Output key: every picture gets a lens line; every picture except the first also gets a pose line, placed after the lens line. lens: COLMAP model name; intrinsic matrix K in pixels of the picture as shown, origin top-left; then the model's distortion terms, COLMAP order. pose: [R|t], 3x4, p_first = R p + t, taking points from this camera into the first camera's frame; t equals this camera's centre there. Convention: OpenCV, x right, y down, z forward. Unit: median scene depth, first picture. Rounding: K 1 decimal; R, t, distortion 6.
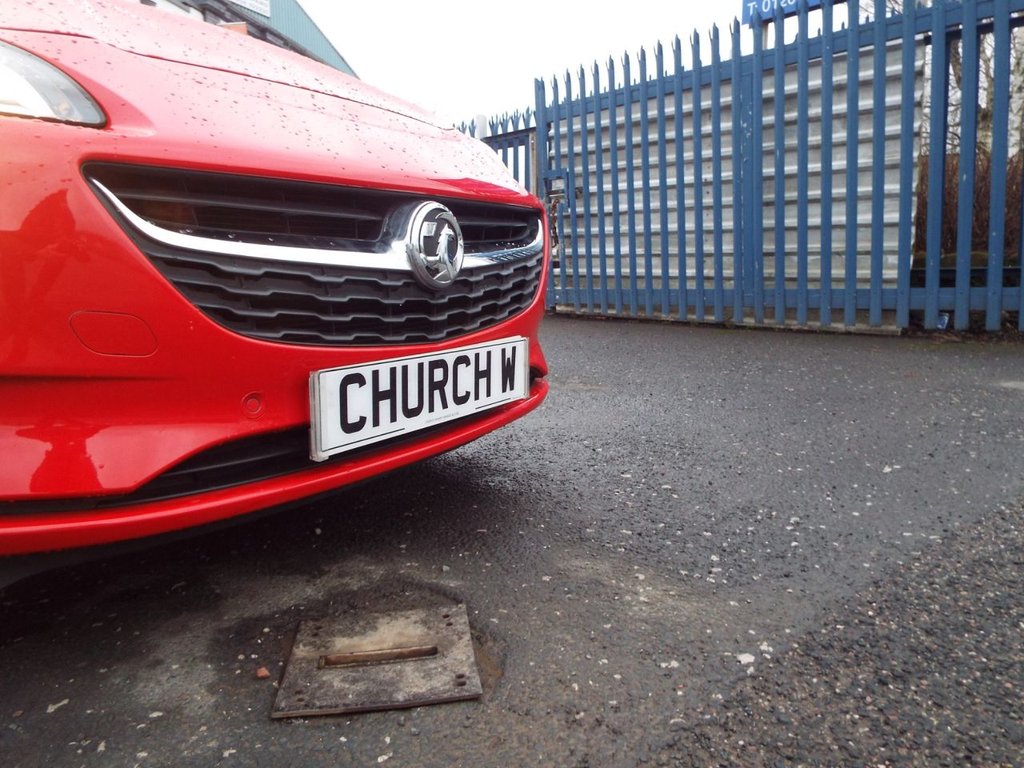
lens RADIAL K [[751.0, 0, 512.3], [0, 751.0, 363.1], [0, 0, 1]] dist [-0.006323, -0.004213]
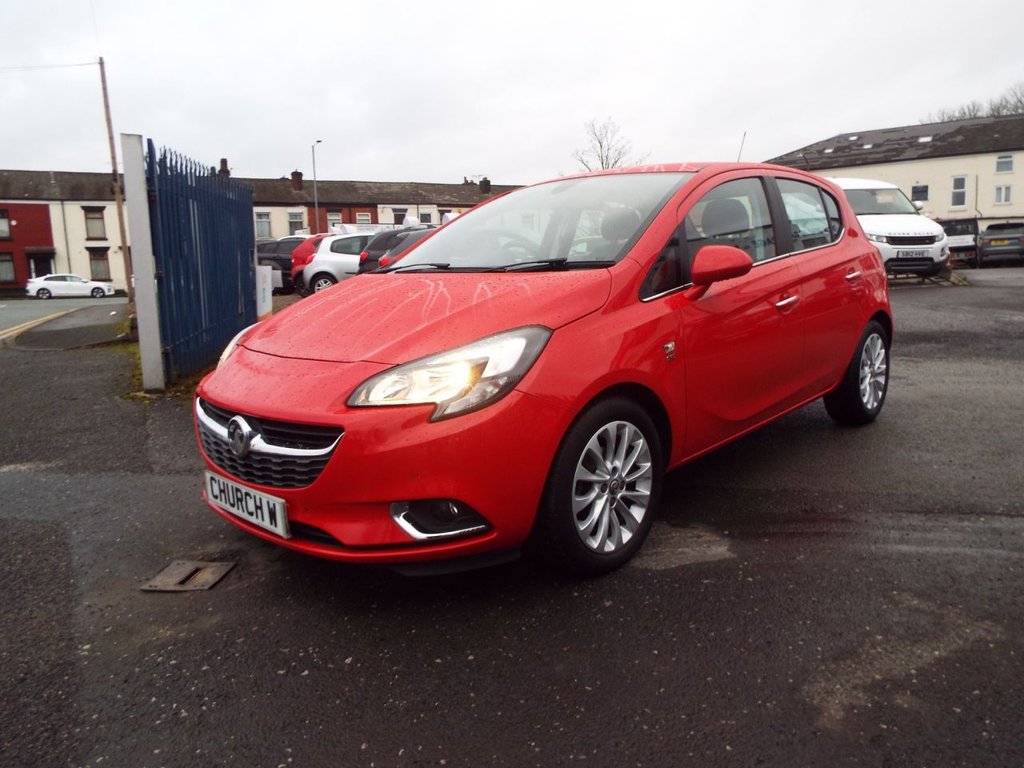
lens RADIAL K [[727.9, 0, 511.1], [0, 727.9, 381.7], [0, 0, 1]] dist [-0.015457, -0.005923]
pose [[-0.211820, 0.173140, -0.961850, 1.688164], [-0.092604, 0.976198, 0.196117, -0.787893], [0.972911, 0.130613, -0.190745, 2.128679]]
